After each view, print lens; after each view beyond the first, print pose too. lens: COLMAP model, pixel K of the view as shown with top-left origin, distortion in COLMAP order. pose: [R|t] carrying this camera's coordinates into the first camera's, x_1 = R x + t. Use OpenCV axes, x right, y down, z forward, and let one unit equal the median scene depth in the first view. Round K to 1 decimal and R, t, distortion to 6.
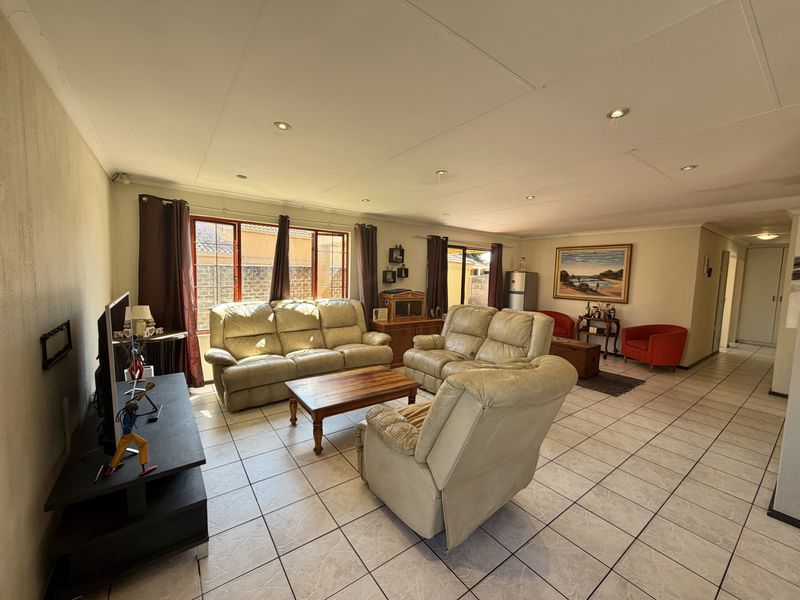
lens RADIAL K [[319.4, 0, 397.8], [0, 319.4, 300.6], [0, 0, 1]] dist [0.010693, 0.000174]
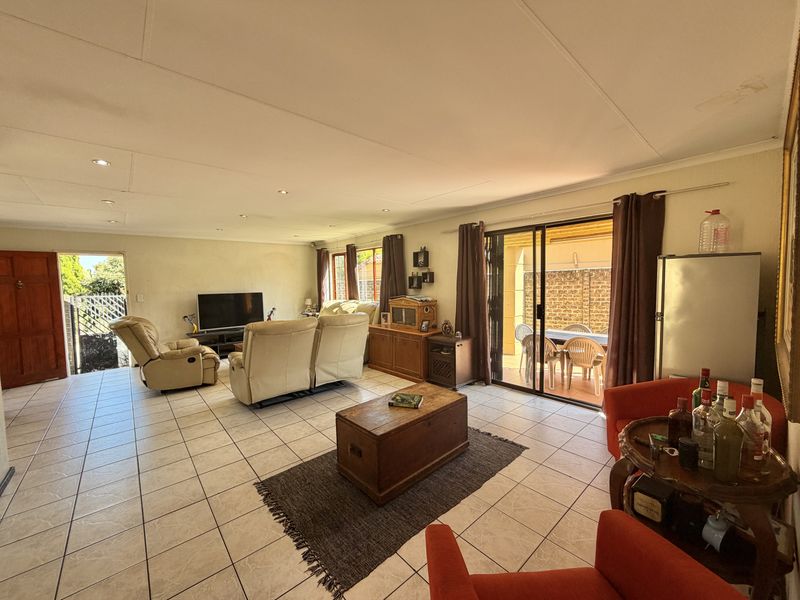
lens RADIAL K [[319.4, 0, 395.1], [0, 319.4, 299.7], [0, 0, 1]] dist [0.010693, 0.000174]
pose [[0.083910, 0.044692, -0.995471, 1.249319], [-0.068124, 0.996914, 0.039015, -0.075098], [0.994142, 0.064542, 0.086696, 1.162715]]
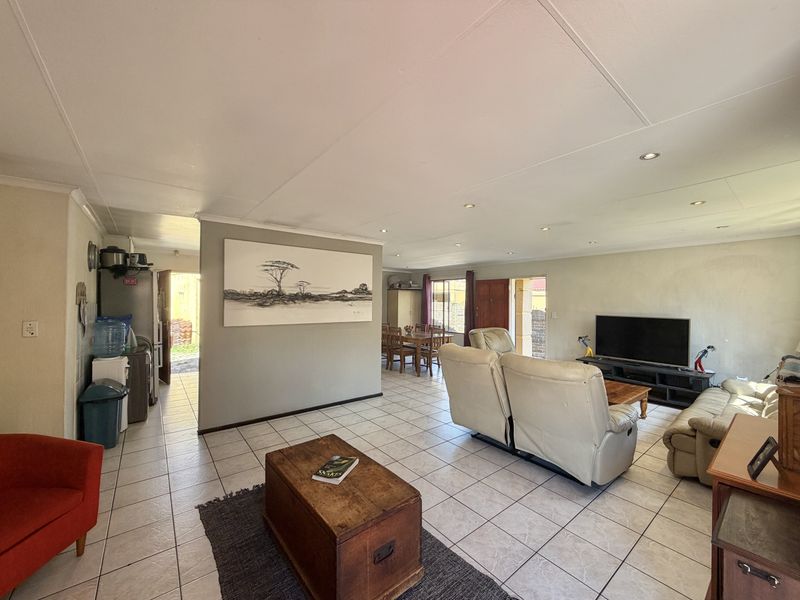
lens RADIAL K [[319.4, 0, 395.8], [0, 319.4, 301.4], [0, 0, 1]] dist [0.010693, 0.000174]
pose [[-0.999549, -0.021535, -0.020928, 0.564100], [-0.023313, 0.995776, 0.088806, -0.135398], [0.018927, 0.089254, -0.995829, 1.690953]]
